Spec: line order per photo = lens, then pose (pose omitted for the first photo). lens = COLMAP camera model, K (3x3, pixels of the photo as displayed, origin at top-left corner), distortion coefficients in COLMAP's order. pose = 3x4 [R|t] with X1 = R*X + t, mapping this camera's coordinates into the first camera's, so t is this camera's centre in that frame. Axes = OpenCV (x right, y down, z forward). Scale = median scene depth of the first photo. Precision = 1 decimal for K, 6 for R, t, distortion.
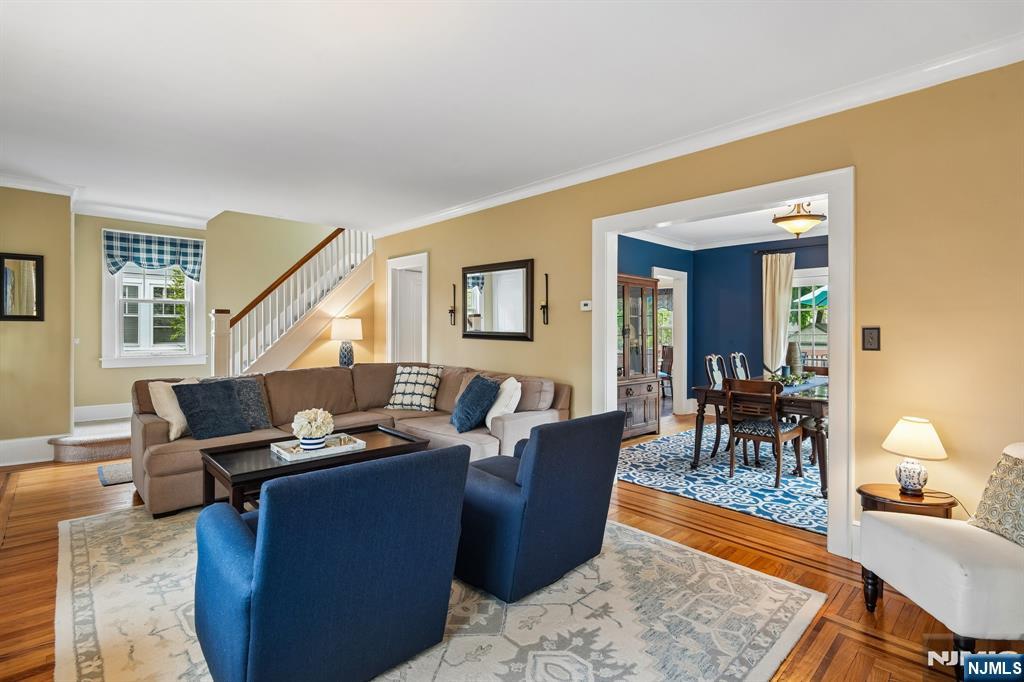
lens RADIAL K [[474.5, 0, 511.9], [0, 474.5, 338.2], [0, 0, 1]] dist [0.006109, -0.004212]
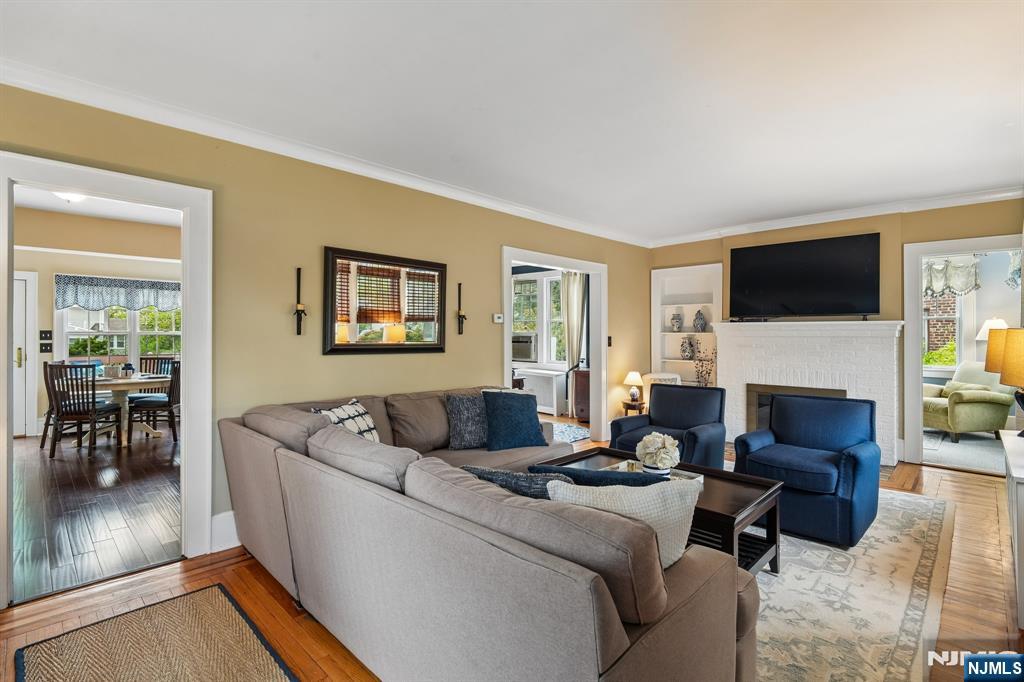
lens RADIAL K [[474.5, 0, 528.0], [0, 474.5, 331.8], [0, 0, 1]] dist [0.006109, -0.004212]
pose [[-0.046756, -0.001296, 0.998906, -0.741787], [0.017322, 0.999848, 0.002108, -0.027788], [-0.998756, 0.017402, -0.046726, 0.733444]]
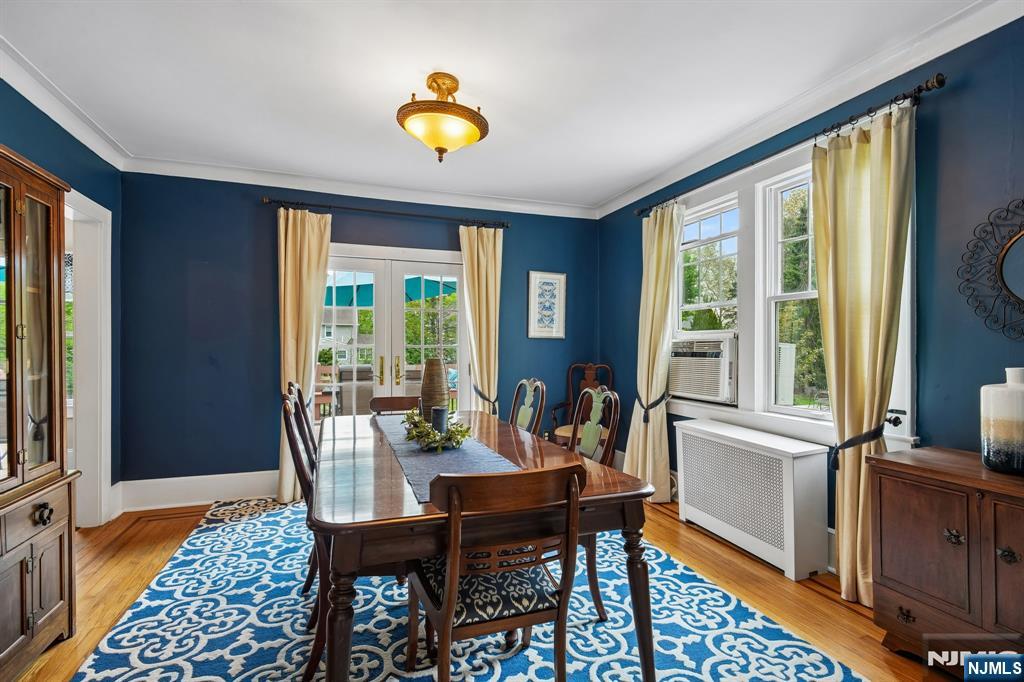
lens RADIAL K [[474.5, 0, 519.9], [0, 474.5, 341.6], [0, 0, 1]] dist [0.006109, -0.004212]
pose [[0.414510, 0.010395, 0.909985, 0.143905], [0.013910, 0.999746, -0.017756, 0.000726], [-0.909938, 0.020018, 0.414260, 0.632675]]
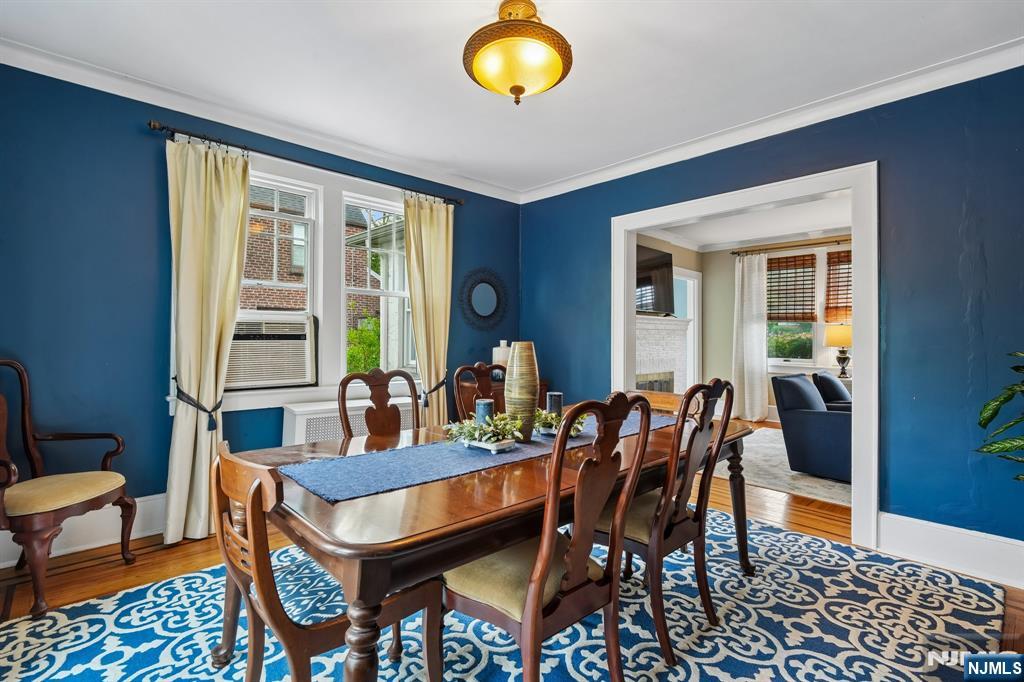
lens RADIAL K [[474.5, 0, 519.5], [0, 474.5, 333.2], [0, 0, 1]] dist [0.006109, -0.004212]
pose [[-0.999941, -0.009252, 0.005641, 0.527632], [-0.009213, 0.999934, 0.006871, -0.002001], [-0.005704, 0.006819, -0.999960, 1.264650]]
